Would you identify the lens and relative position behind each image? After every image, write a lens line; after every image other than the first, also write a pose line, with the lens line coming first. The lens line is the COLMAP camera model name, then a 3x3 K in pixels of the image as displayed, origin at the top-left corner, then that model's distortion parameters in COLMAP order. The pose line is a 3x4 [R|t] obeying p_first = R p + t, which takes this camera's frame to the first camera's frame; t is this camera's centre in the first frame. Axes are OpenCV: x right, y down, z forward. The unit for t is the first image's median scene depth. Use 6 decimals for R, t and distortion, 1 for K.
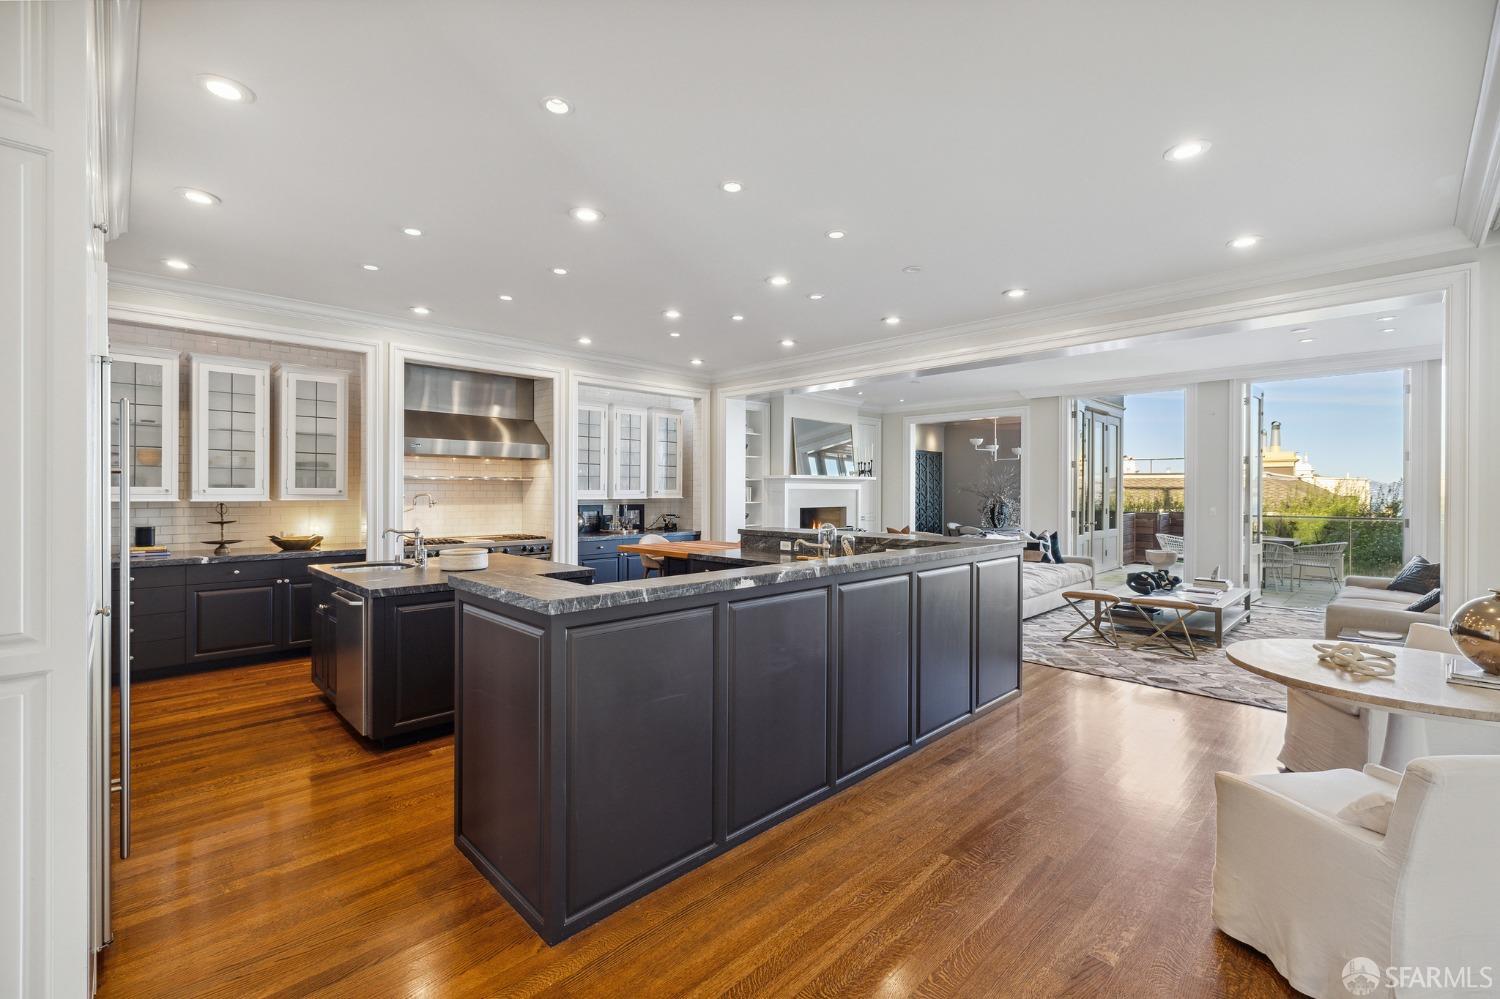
lens RADIAL K [[638.0, 0, 750.0], [0, 638.0, 499.5], [0, 0, 1]] dist [0.013014, -0.000203]
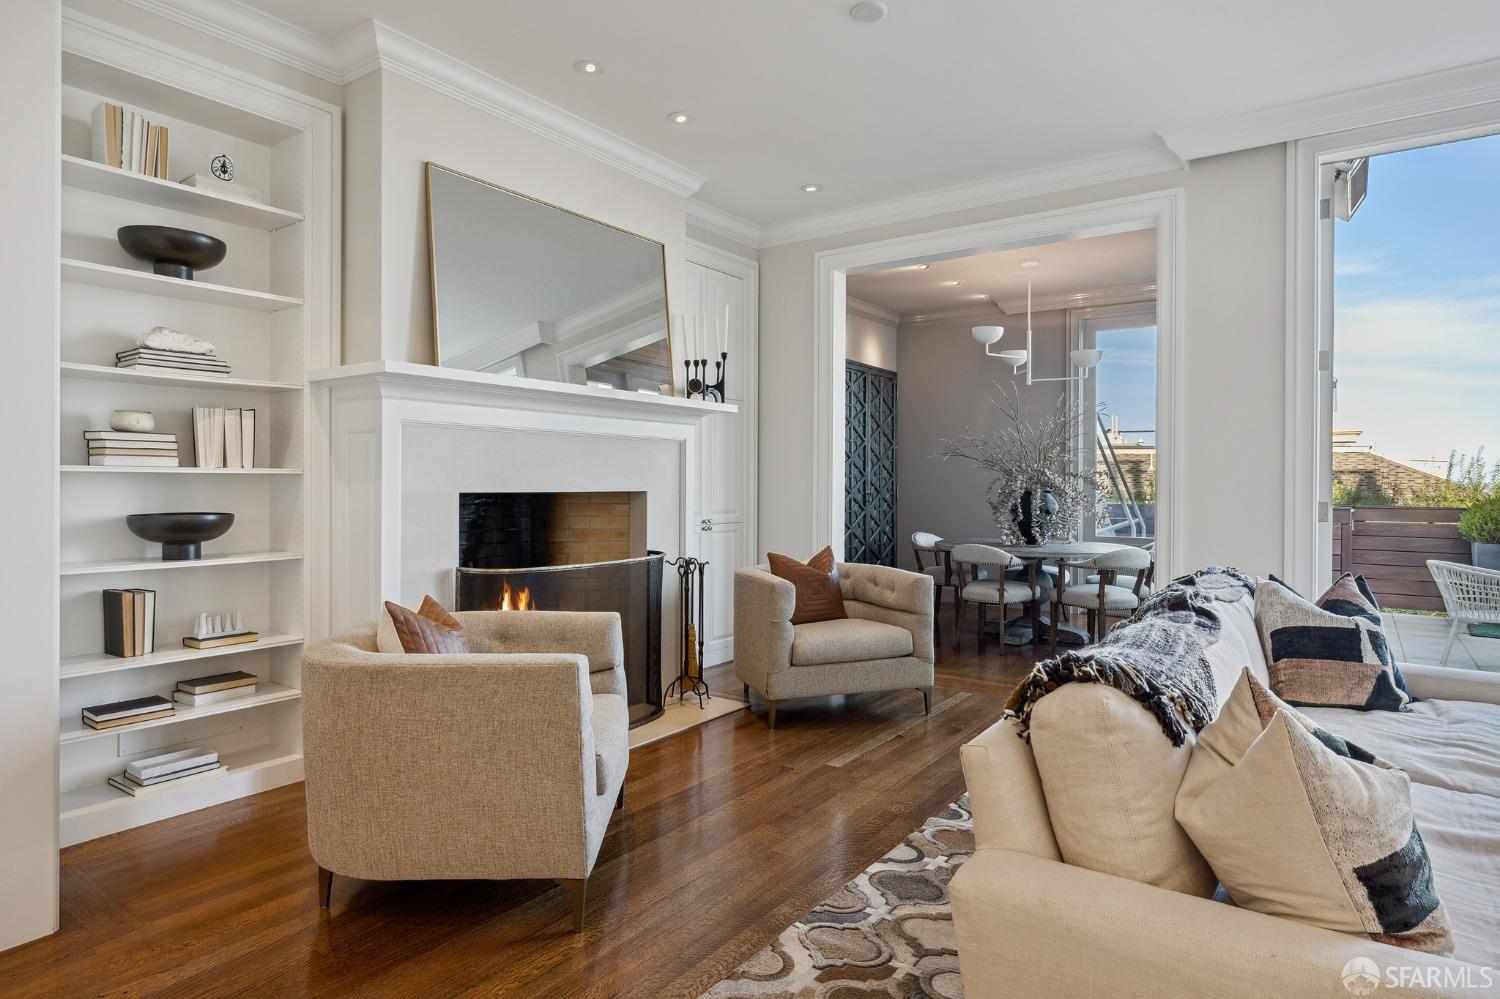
lens RADIAL K [[861.1, 0, 750.0], [0, 861.1, 499.5], [0, 0, 1]] dist [0.000332, 0.000008]
pose [[0.985057, 0.000888, 0.172229, 0.118168], [-0.002313, 0.999965, 0.008071, 0.011080], [-0.172216, -0.008348, 0.985024, 0.517787]]
